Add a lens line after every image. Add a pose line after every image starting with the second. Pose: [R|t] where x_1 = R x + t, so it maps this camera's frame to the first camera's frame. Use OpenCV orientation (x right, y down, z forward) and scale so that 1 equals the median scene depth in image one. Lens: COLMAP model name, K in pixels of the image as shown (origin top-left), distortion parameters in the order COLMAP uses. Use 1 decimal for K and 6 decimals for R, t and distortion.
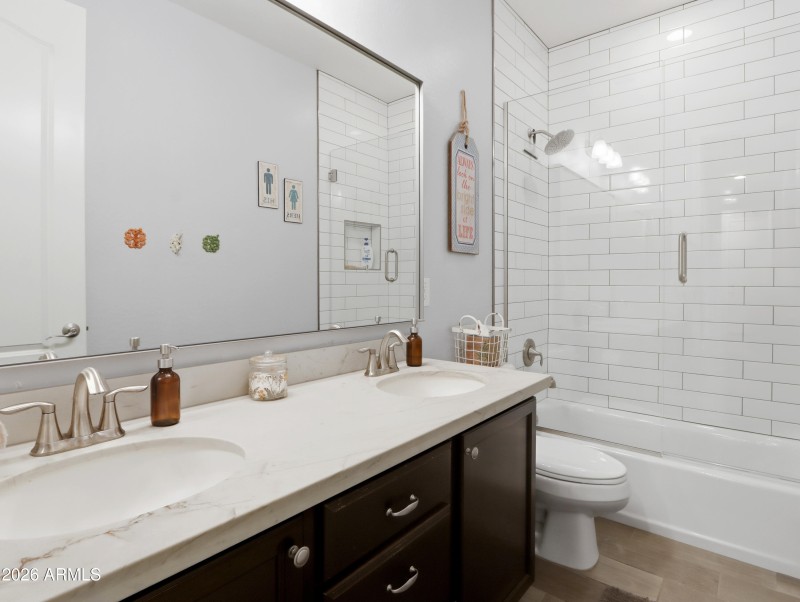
lens RADIAL K [[434.0, 0, 400.2], [0, 434.0, 297.2], [0, 0, 1]] dist [-0.007352, -0.001516]
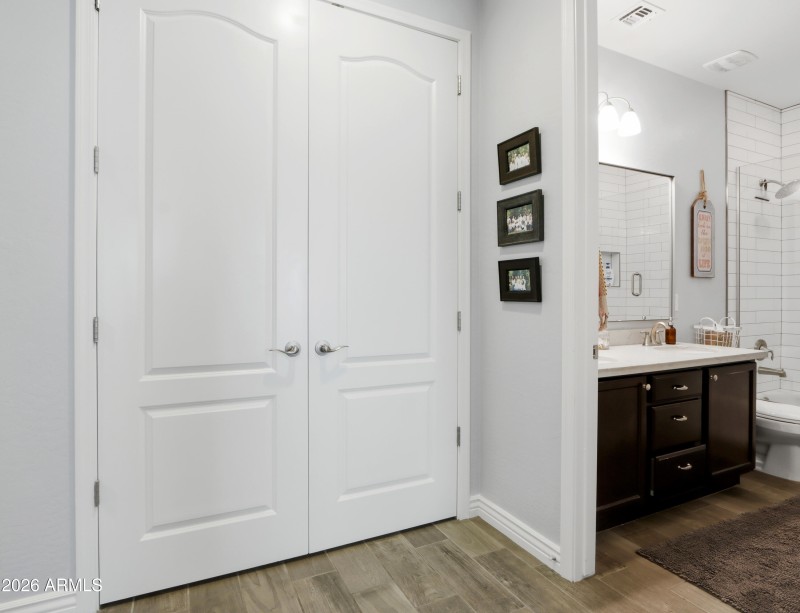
lens RADIAL K [[403.6, 0, 400.6], [0, 403.6, 302.5], [0, 0, 1]] dist [-0.013009, 0.000373]
pose [[0.890450, 0.007278, -0.455022, -0.156874], [-0.015528, 0.999776, -0.014397, 0.023142], [0.454815, 0.019885, 0.890364, -0.729300]]
